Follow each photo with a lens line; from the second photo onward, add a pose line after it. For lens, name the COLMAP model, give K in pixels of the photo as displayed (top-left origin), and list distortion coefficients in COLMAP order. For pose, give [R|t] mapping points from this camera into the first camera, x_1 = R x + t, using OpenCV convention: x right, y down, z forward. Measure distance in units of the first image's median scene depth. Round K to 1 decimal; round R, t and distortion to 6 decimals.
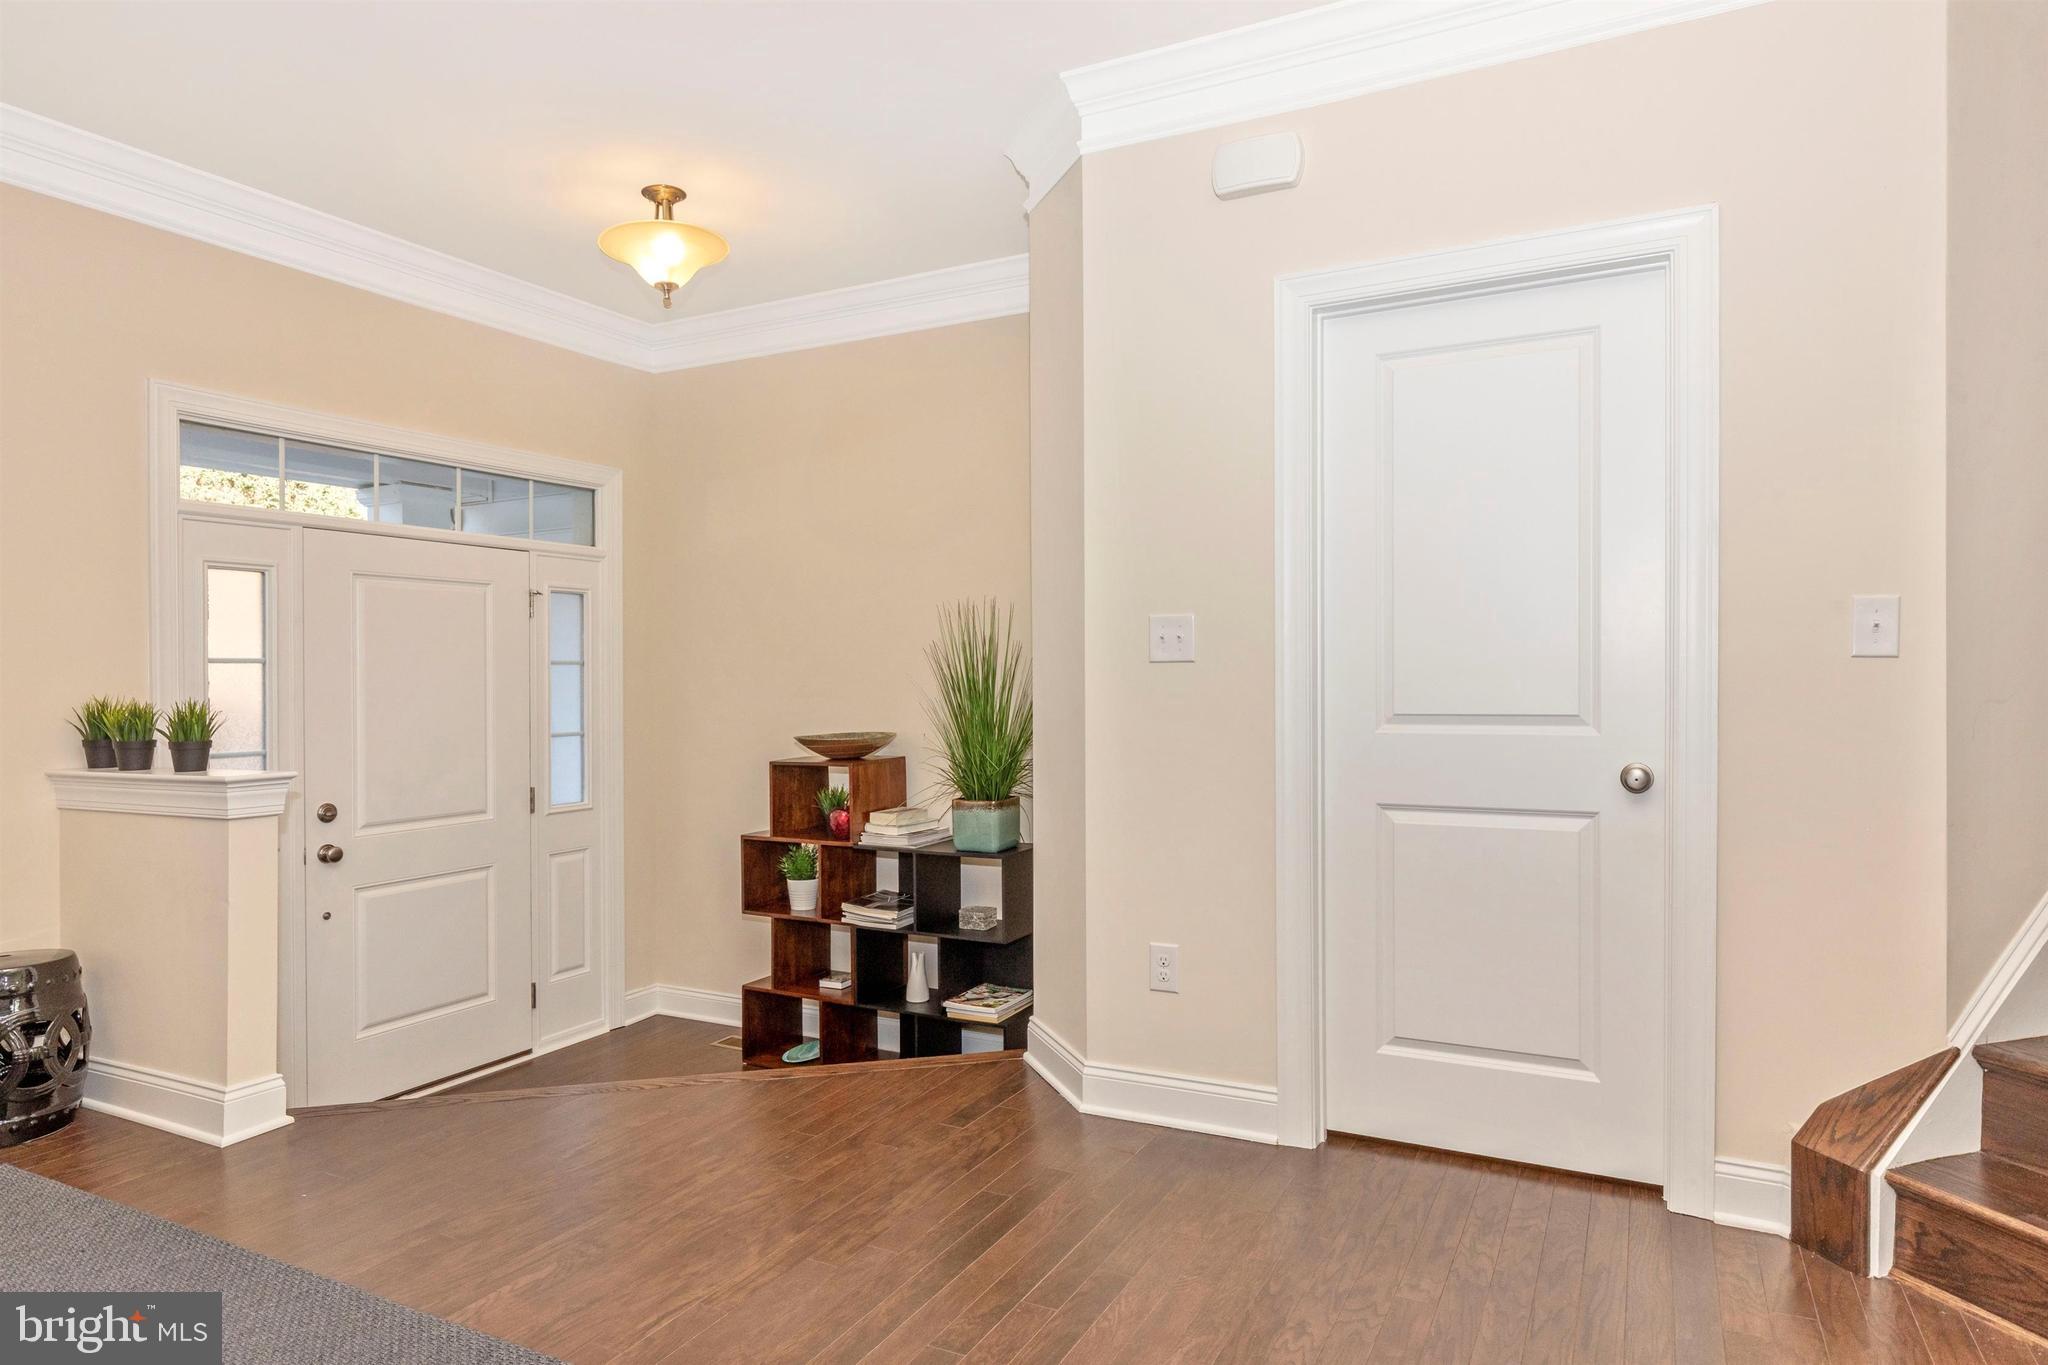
lens RADIAL K [[1229.6, 0, 1024.0], [0, 1229.6, 682.5], [0, 0, 1]] dist [-0.003009, -0.000087]
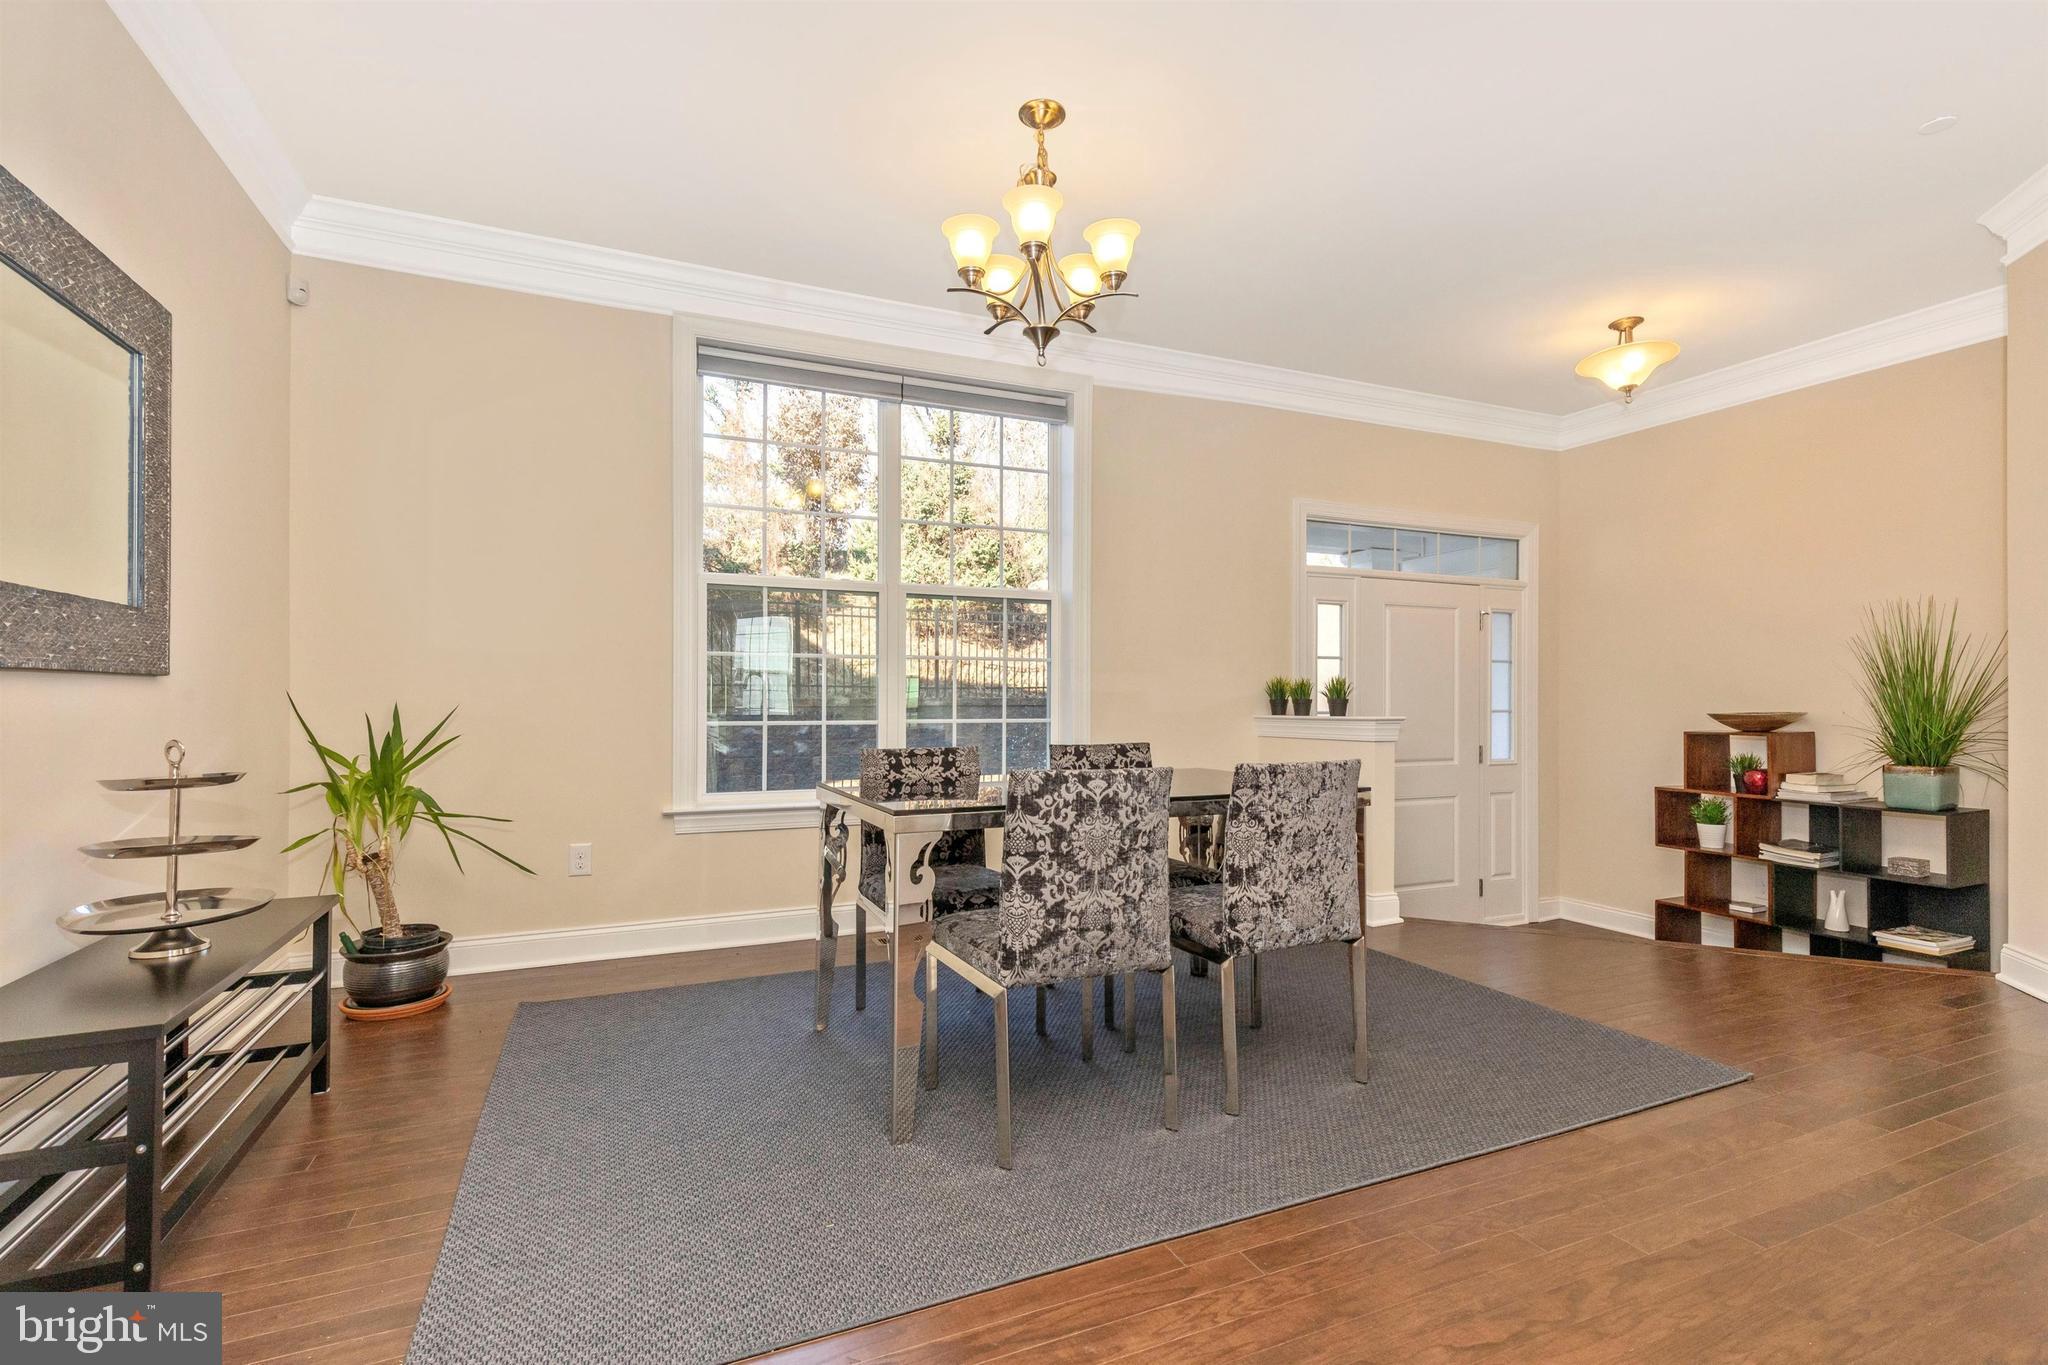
lens RADIAL K [[940.2, 0, 1024.0], [0, 940.2, 682.5], [0, 0, 1]] dist [-0.001482, 0.000282]
pose [[0.773827, -0.002618, -0.633392, -0.119749], [-0.008081, 0.999869, -0.014006, 0.032934], [0.633346, 0.015956, 0.773704, -0.232891]]
